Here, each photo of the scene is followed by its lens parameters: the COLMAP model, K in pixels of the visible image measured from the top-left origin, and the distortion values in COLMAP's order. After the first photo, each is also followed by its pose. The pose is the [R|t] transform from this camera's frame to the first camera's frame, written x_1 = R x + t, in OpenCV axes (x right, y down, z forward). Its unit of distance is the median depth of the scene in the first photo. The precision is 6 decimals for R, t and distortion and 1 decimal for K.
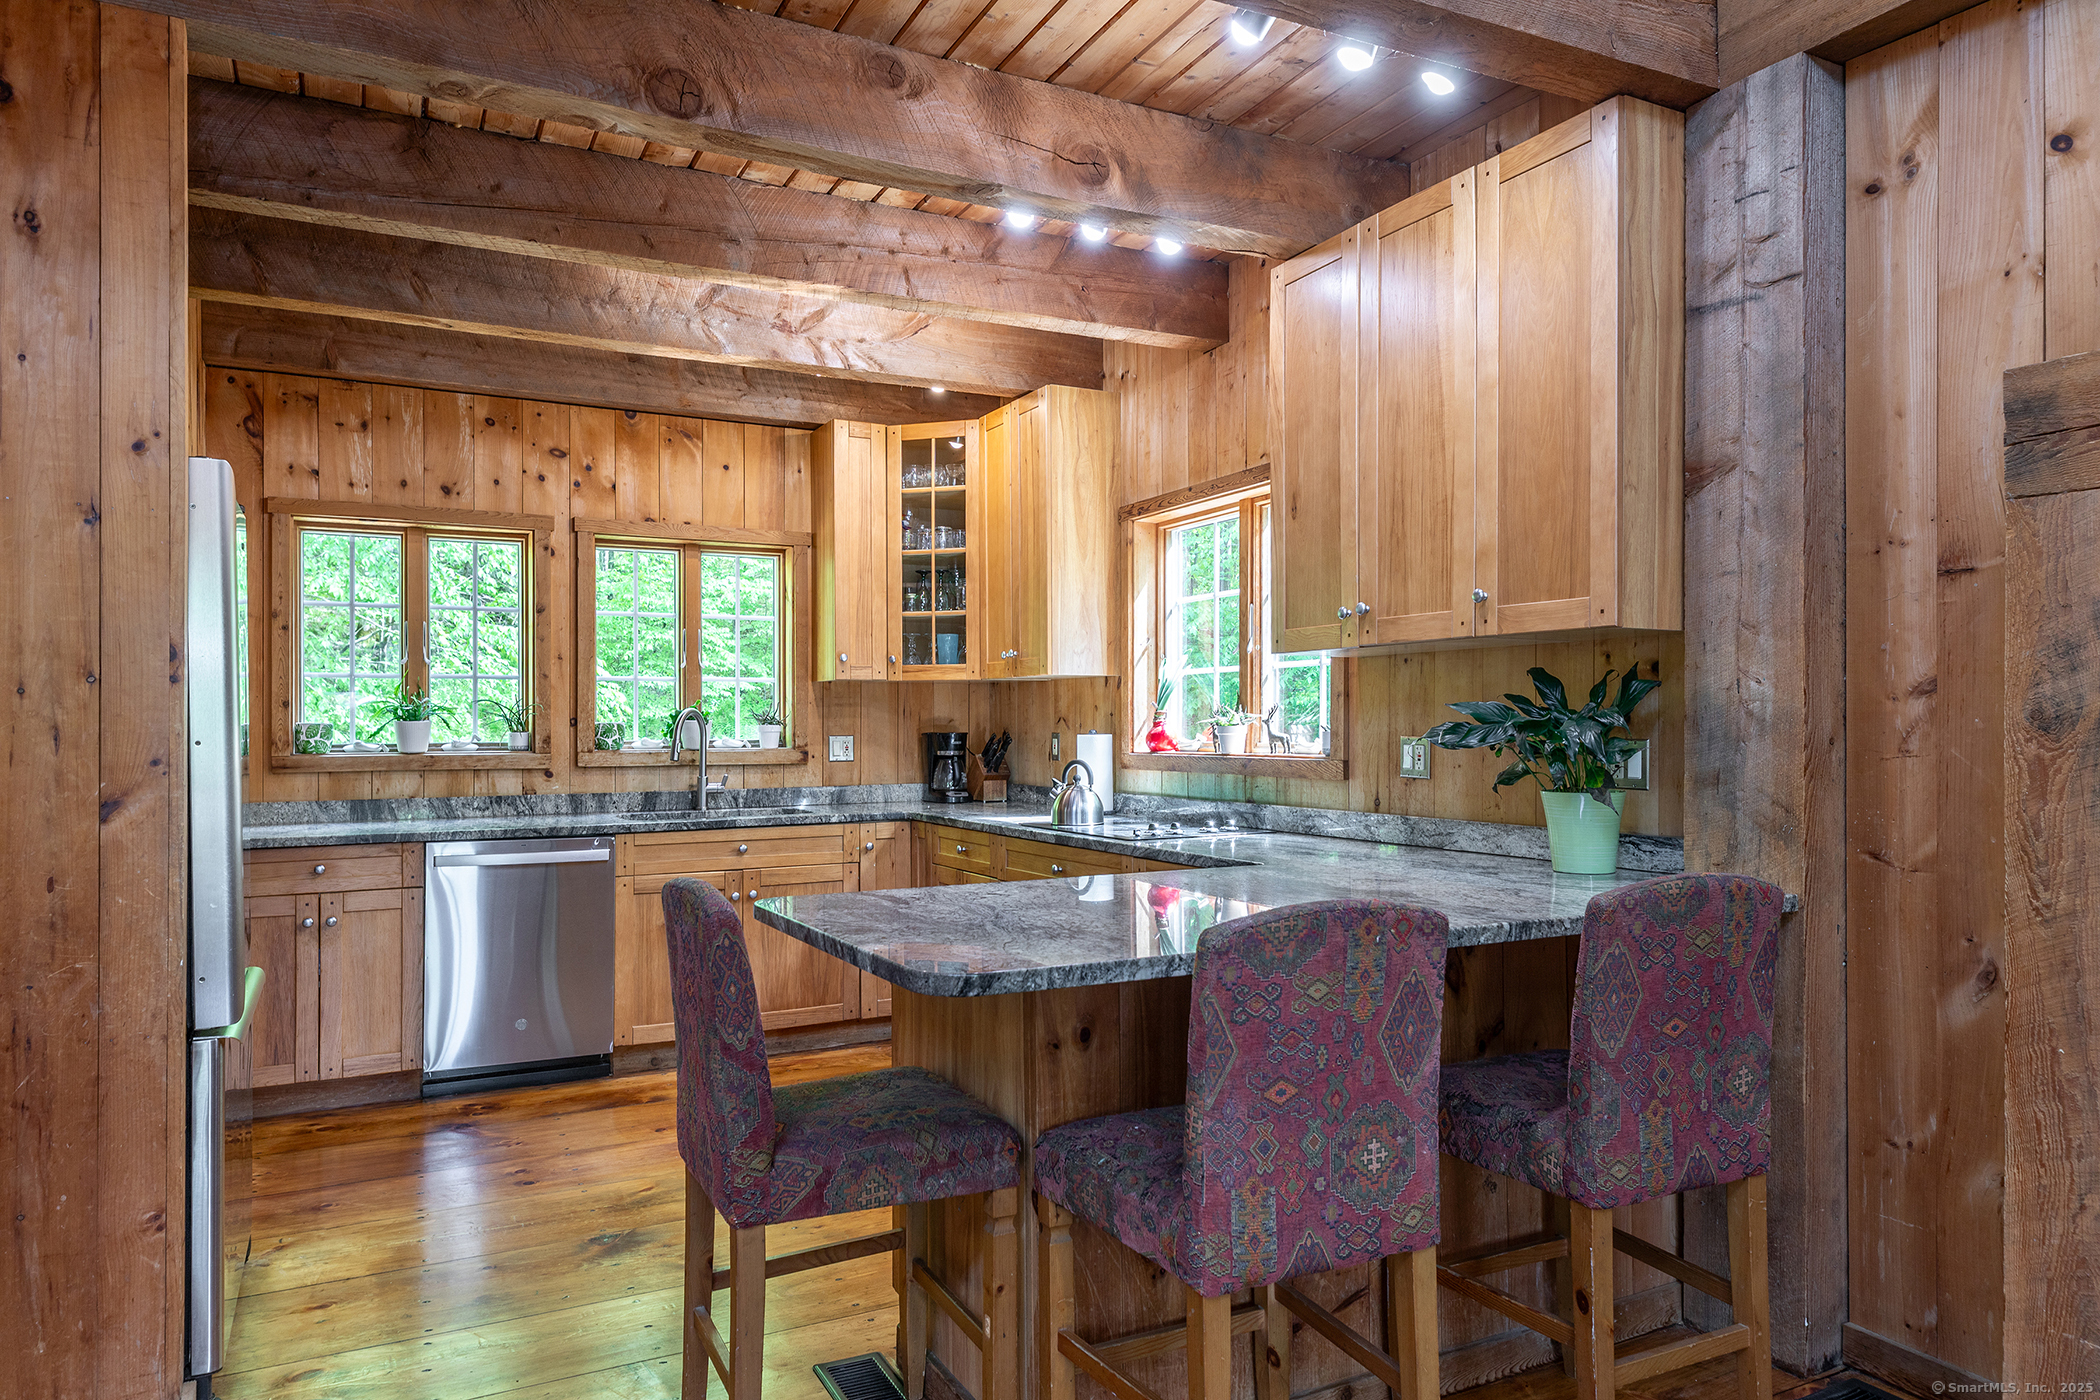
lens RADIAL K [[1318.0, 0, 1025.8], [0, 1318.0, 708.3], [0, 0, 1]] dist [0.022188, -0.001183]
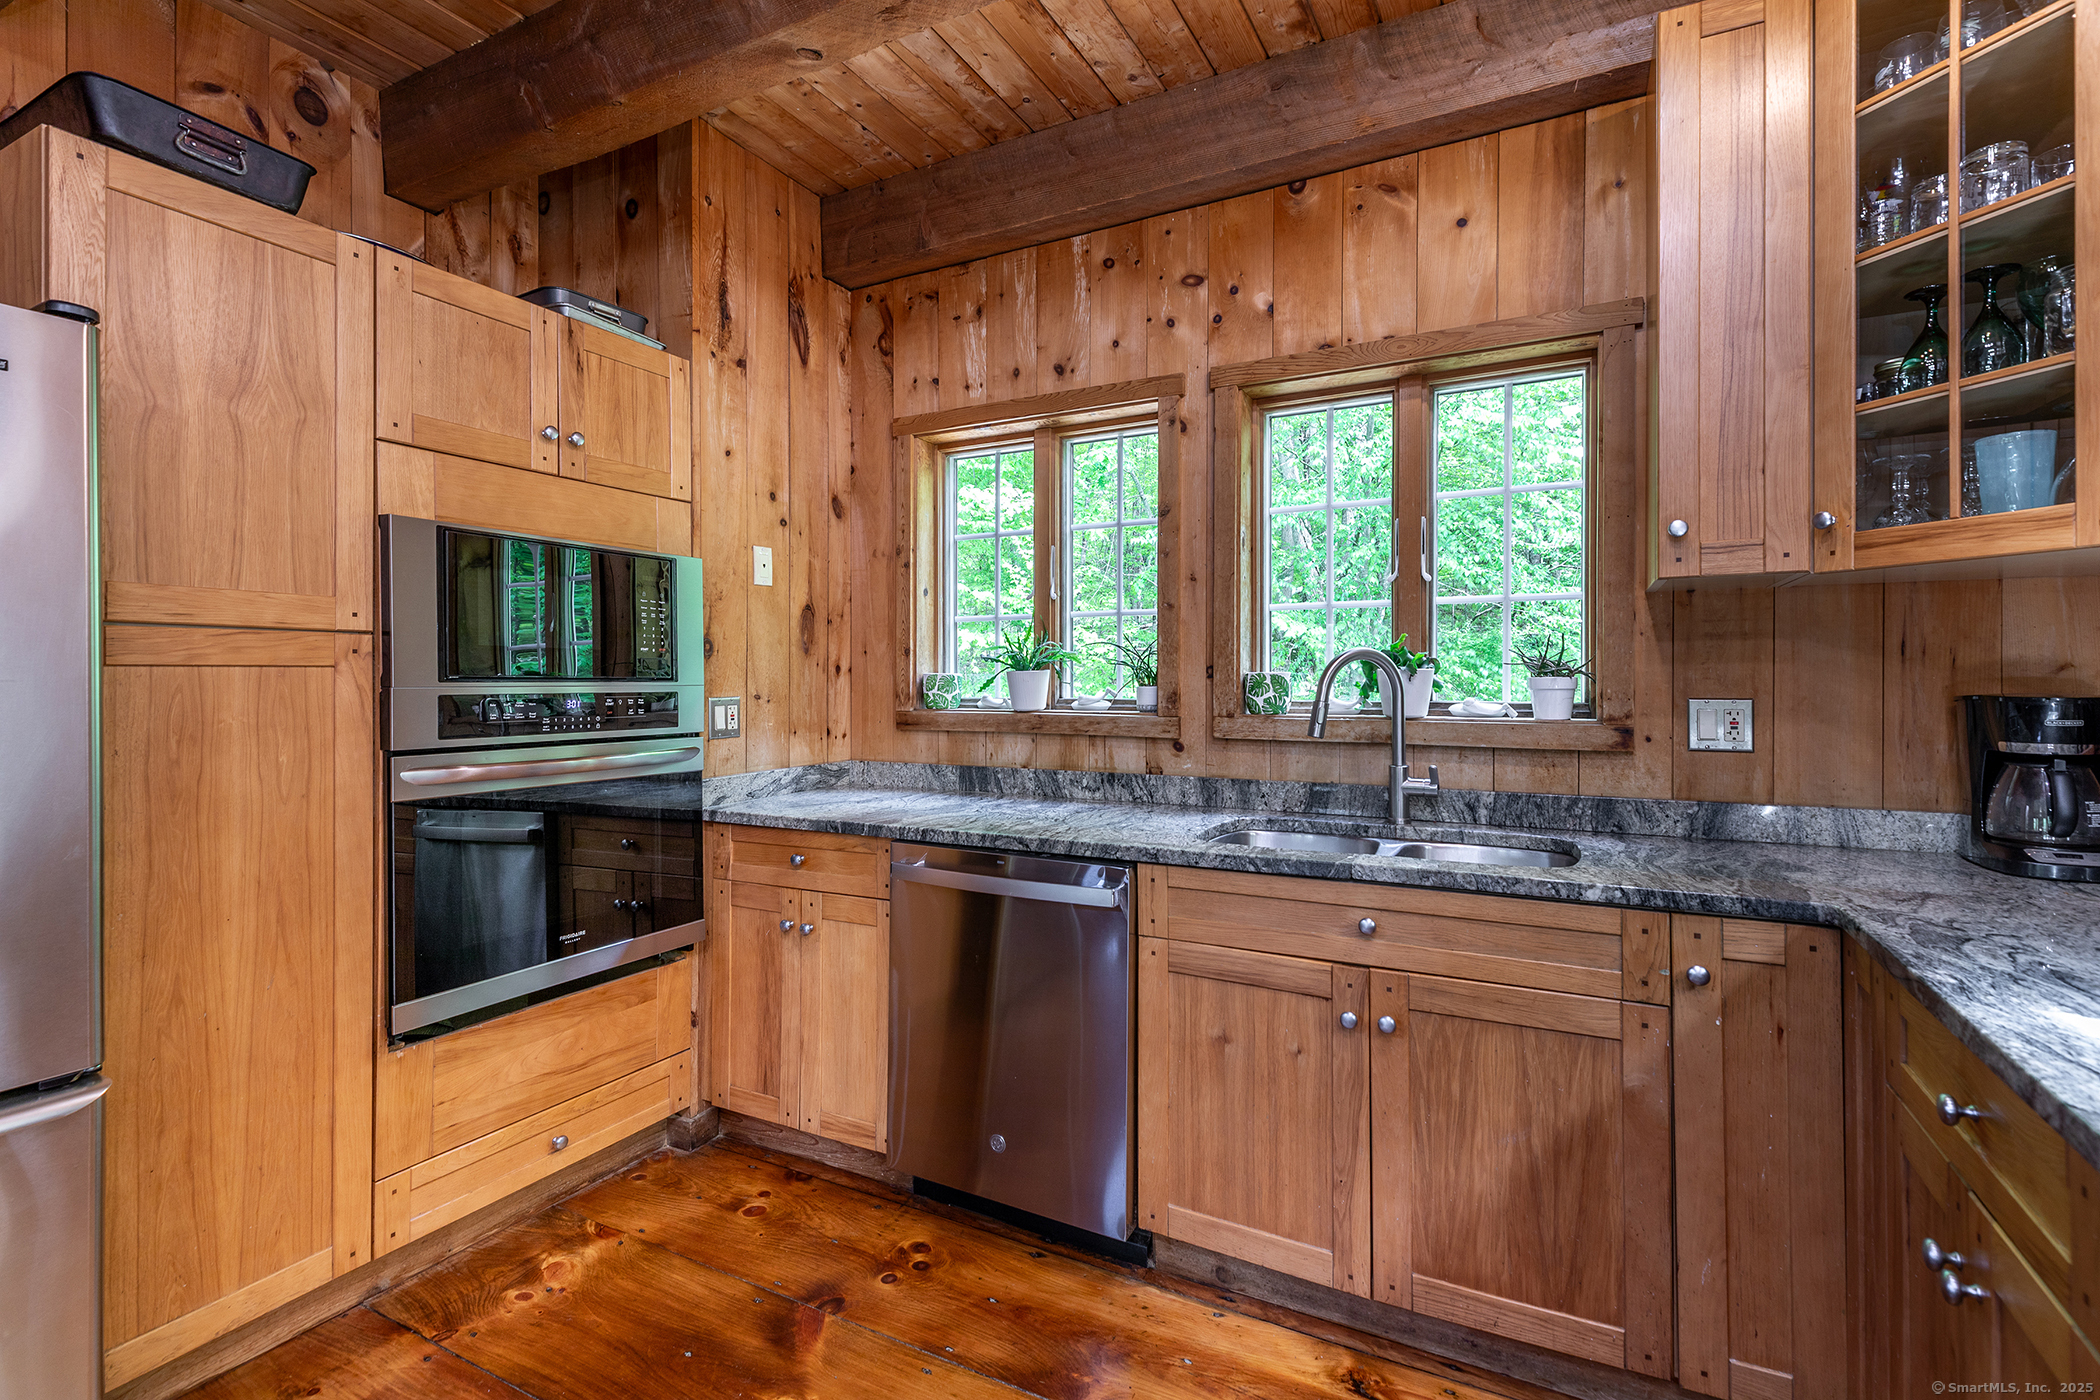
lens RADIAL K [[1020.6, 0, 934.6], [0, 1020.6, 682.1], [0, 0, 1]] dist [0.021992, -0.003128]
pose [[0.579124, 0.006276, -0.815215, 0.004641], [0.009276, 0.999855, 0.014287, 0.007199], [0.815187, -0.015836, 0.578982, 0.605680]]
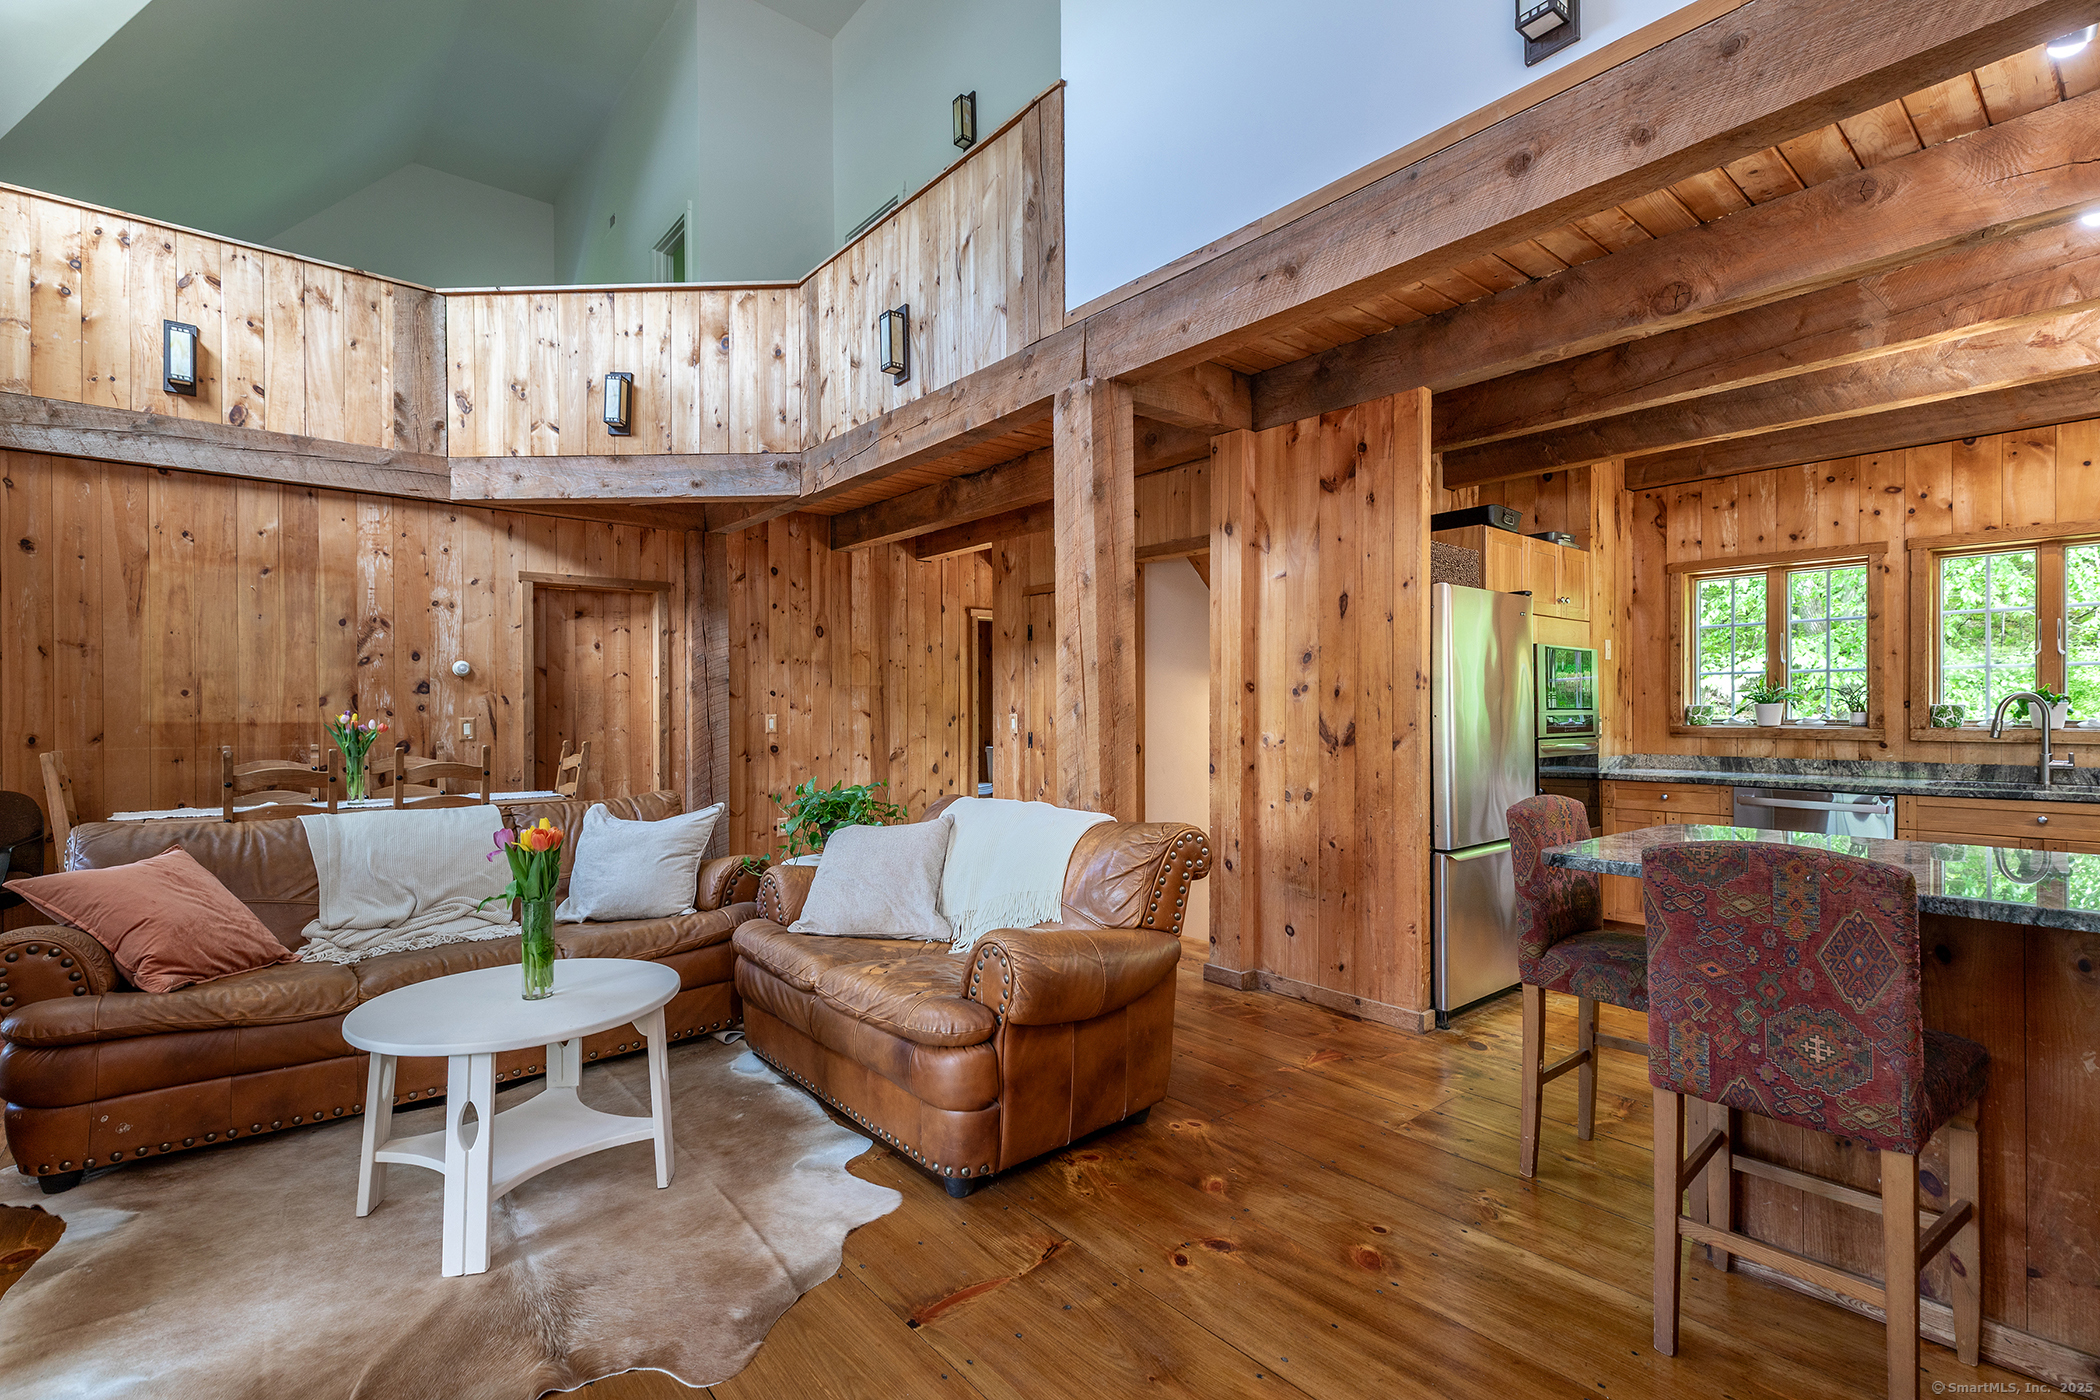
lens RADIAL K [[899.6, 0, 1079.6], [0, 899.6, 713.0], [0, 0, 1]] dist [-0.001411, -0.000682]
pose [[0.265895, 0.007691, -0.963971, 0.276479], [0.013268, 0.999844, 0.011636, -0.001590], [0.963911, -0.015884, 0.265751, 0.026924]]
